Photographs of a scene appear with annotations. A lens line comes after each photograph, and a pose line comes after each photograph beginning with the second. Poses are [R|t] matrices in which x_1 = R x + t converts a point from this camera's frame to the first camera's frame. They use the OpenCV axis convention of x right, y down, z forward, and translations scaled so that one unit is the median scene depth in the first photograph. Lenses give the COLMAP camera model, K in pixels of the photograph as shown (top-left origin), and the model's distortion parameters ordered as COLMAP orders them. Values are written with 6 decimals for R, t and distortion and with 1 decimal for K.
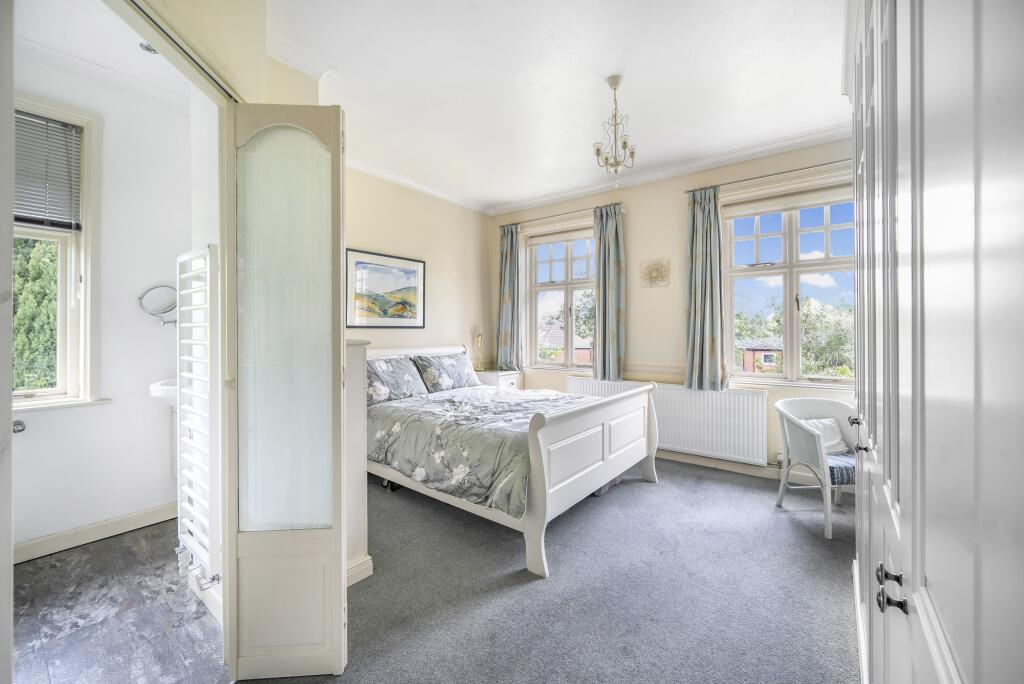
lens RADIAL K [[414.0, 0, 507.7], [0, 414.0, 333.8], [0, 0, 1]] dist [-0.003305, -0.000307]
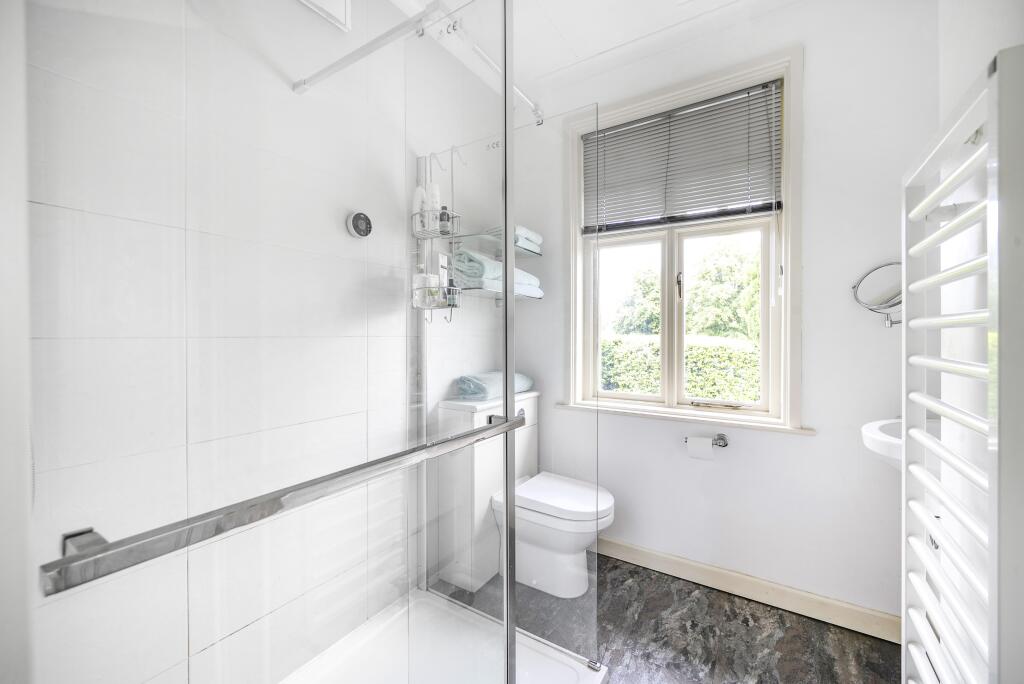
lens RADIAL K [[414.0, 0, 507.4], [0, 414.0, 338.1], [0, 0, 1]] dist [-0.003305, -0.000307]
pose [[0.101195, 0.003469, -0.994861, -0.301623], [-0.002367, 0.999992, 0.003246, -0.004141], [0.994864, 0.002026, 0.101202, 0.400076]]
